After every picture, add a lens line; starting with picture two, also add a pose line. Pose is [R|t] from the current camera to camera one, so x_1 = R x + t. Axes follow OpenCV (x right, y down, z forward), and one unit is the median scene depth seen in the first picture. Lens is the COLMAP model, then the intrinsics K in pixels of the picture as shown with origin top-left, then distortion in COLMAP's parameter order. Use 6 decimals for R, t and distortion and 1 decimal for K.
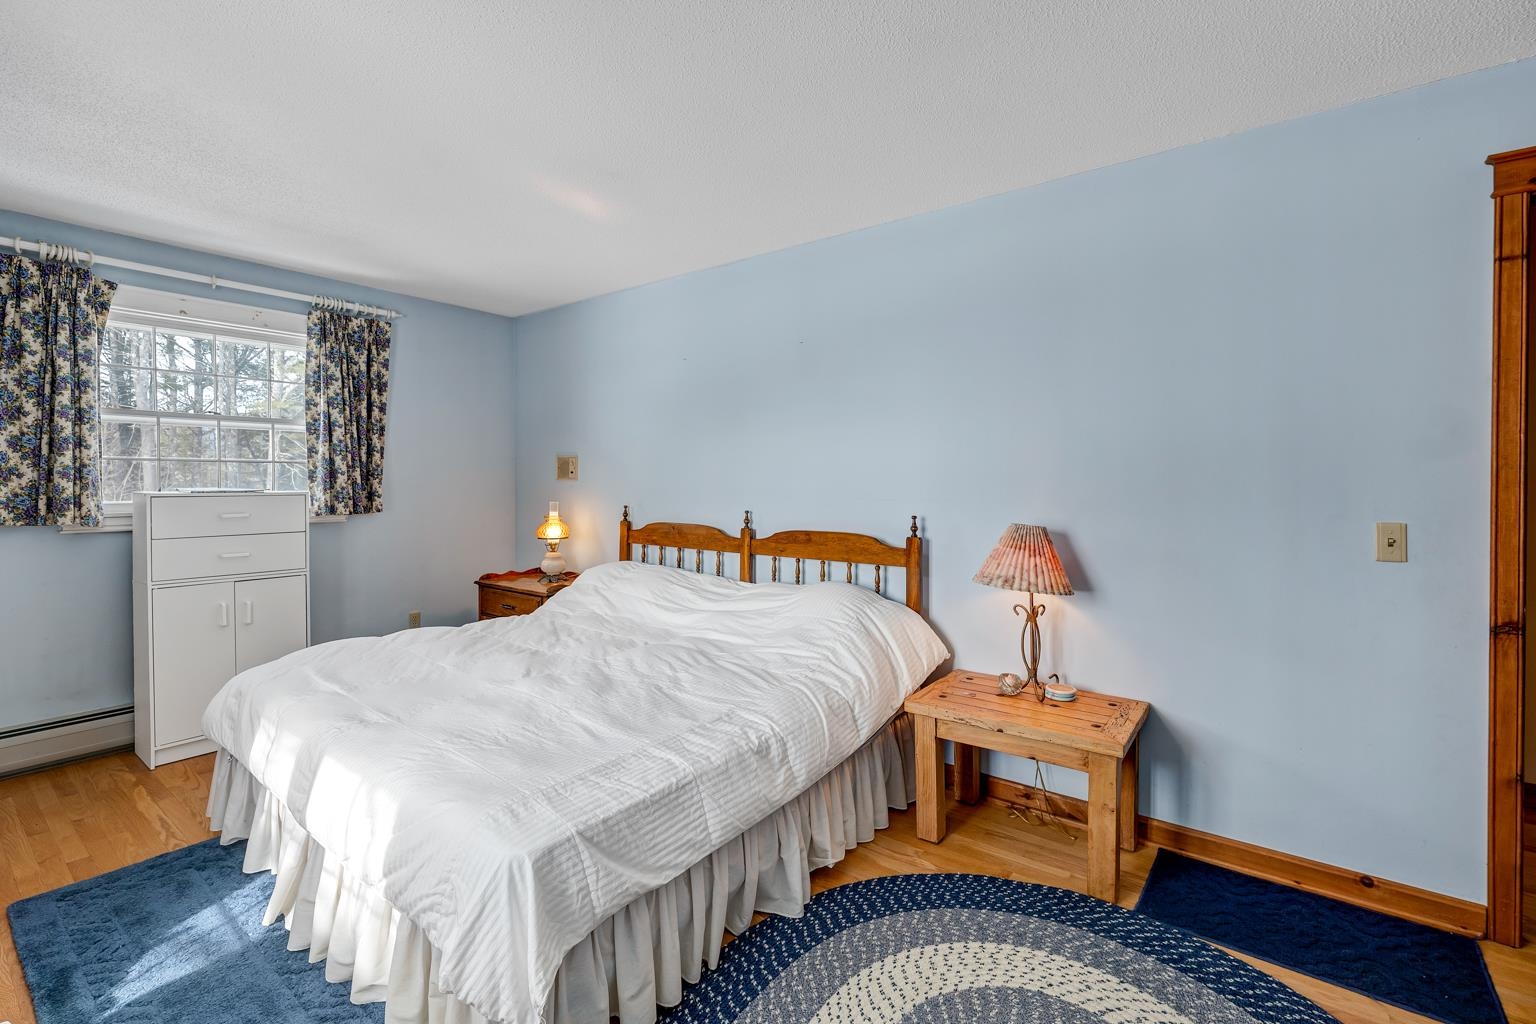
lens RADIAL K [[632.3, 0, 767.0], [0, 632.3, 483.5], [0, 0, 1]] dist [0.000129, -0.000112]
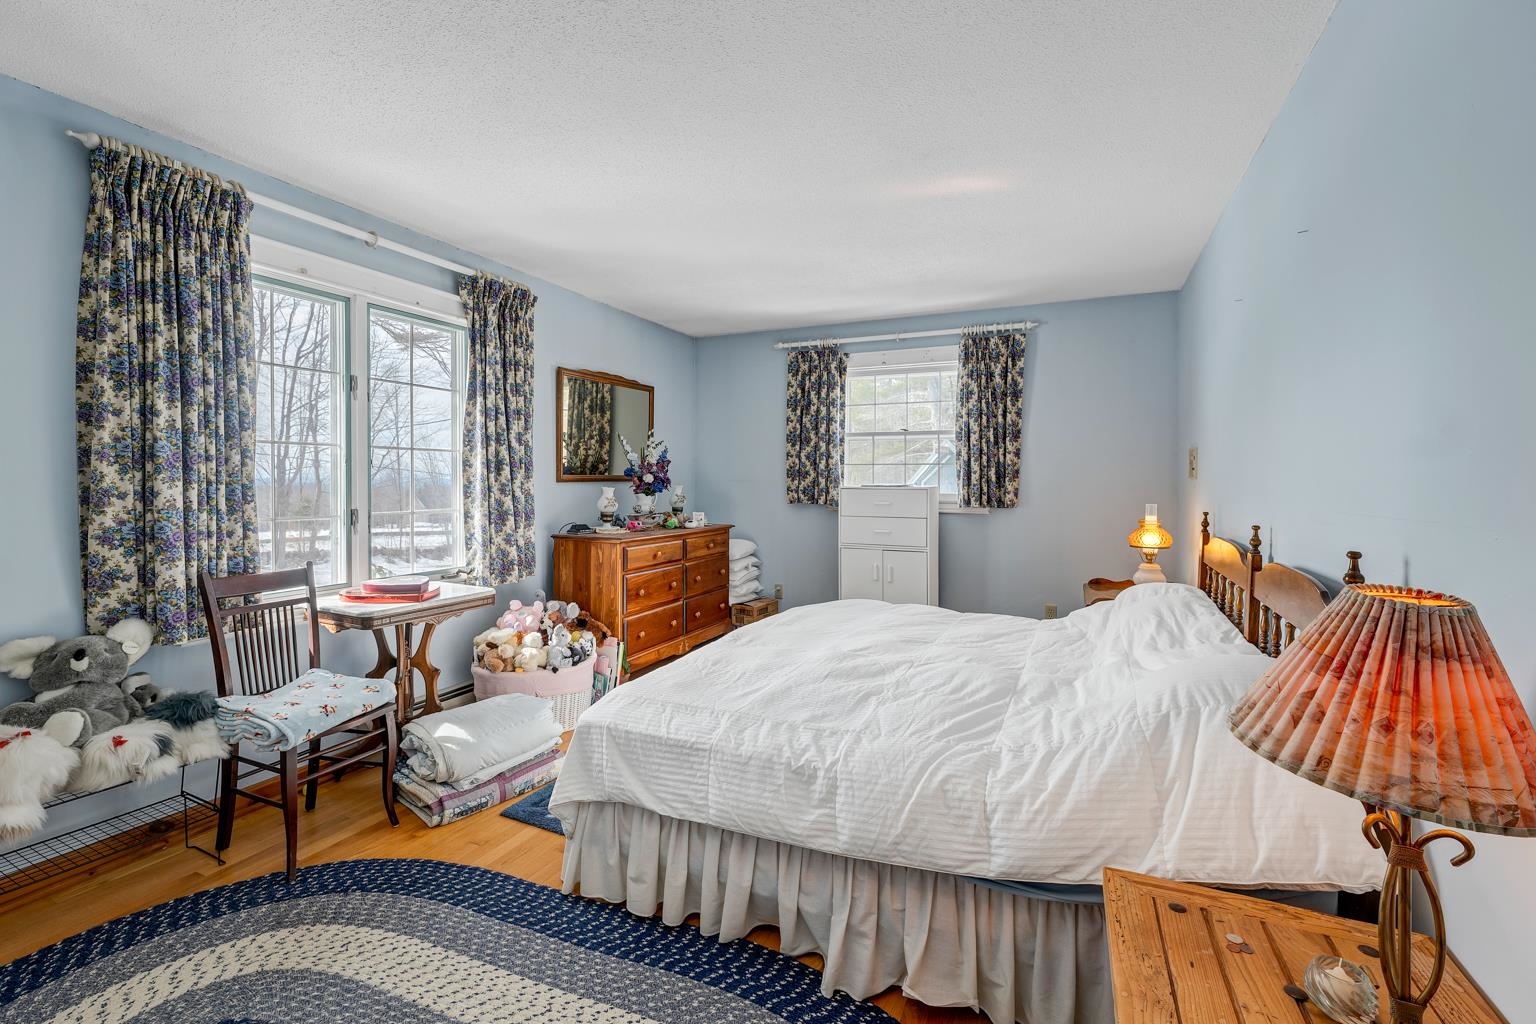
lens RADIAL K [[632.3, 0, 767.0], [0, 632.3, 483.5], [0, 0, 1]] dist [0.000129, -0.000112]
pose [[0.281924, 0.007940, -0.959404, 0.449567], [-0.008149, 0.999950, 0.005881, 0.001046], [0.959402, 0.006160, 0.281974, 0.371388]]
